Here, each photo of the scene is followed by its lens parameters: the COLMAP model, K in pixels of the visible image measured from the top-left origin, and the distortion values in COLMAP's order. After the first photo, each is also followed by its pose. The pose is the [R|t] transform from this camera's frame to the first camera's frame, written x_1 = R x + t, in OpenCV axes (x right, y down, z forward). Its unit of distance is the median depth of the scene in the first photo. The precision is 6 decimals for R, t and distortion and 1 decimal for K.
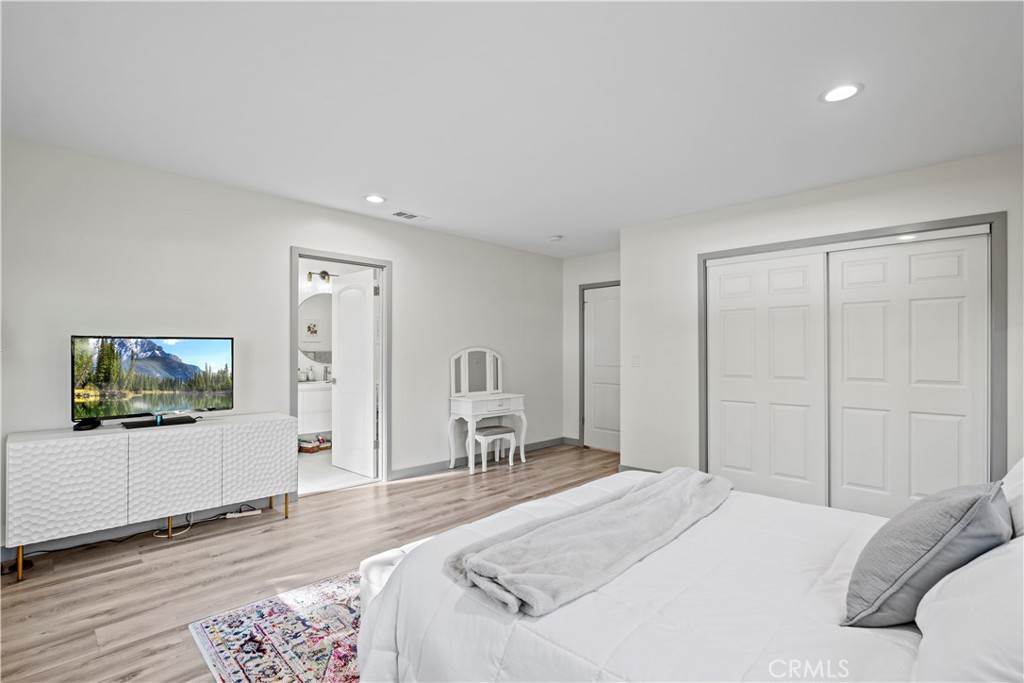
lens RADIAL K [[480.3, 0, 509.7], [0, 480.3, 342.5], [0, 0, 1]] dist [-0.026035, 0.006359]
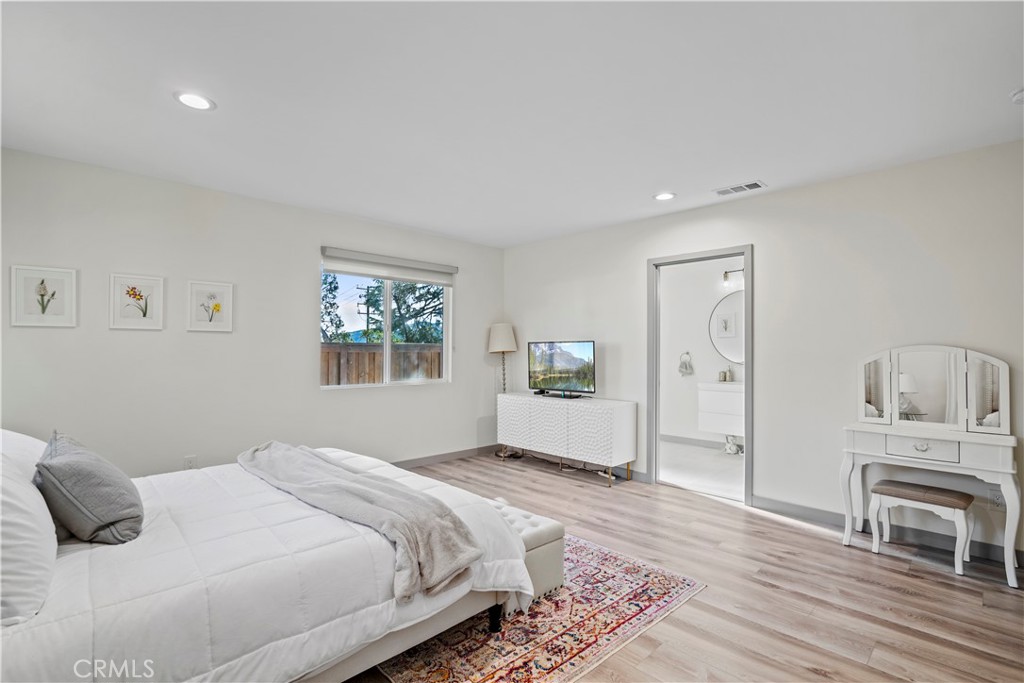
lens RADIAL K [[480.3, 0, 509.7], [0, 480.3, 342.5], [0, 0, 1]] dist [-0.026035, 0.006359]
pose [[-0.019180, -0.015102, -0.999702, 0.796946], [0.010700, 0.999826, -0.015309, 0.015055], [0.999759, -0.010991, -0.019015, 0.801308]]
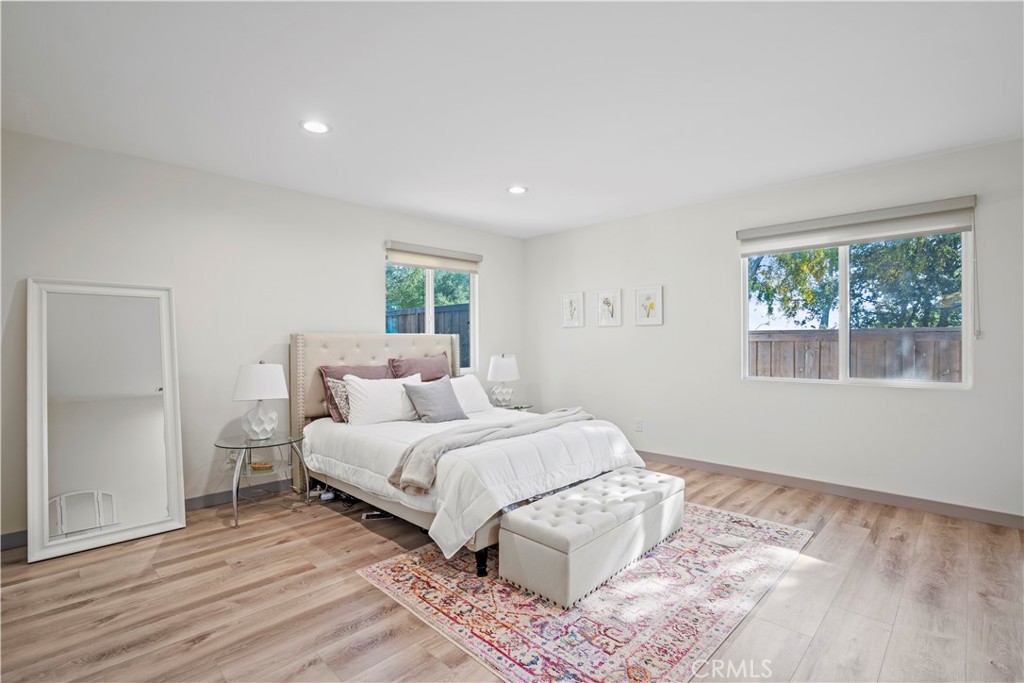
lens RADIAL K [[480.3, 0, 509.7], [0, 480.3, 342.5], [0, 0, 1]] dist [-0.026035, 0.006359]
pose [[-0.999971, 0.004388, -0.006205, 0.140475], [0.004461, 0.999920, -0.011871, 0.031449], [0.006152, -0.011898, -0.999910, 1.494092]]
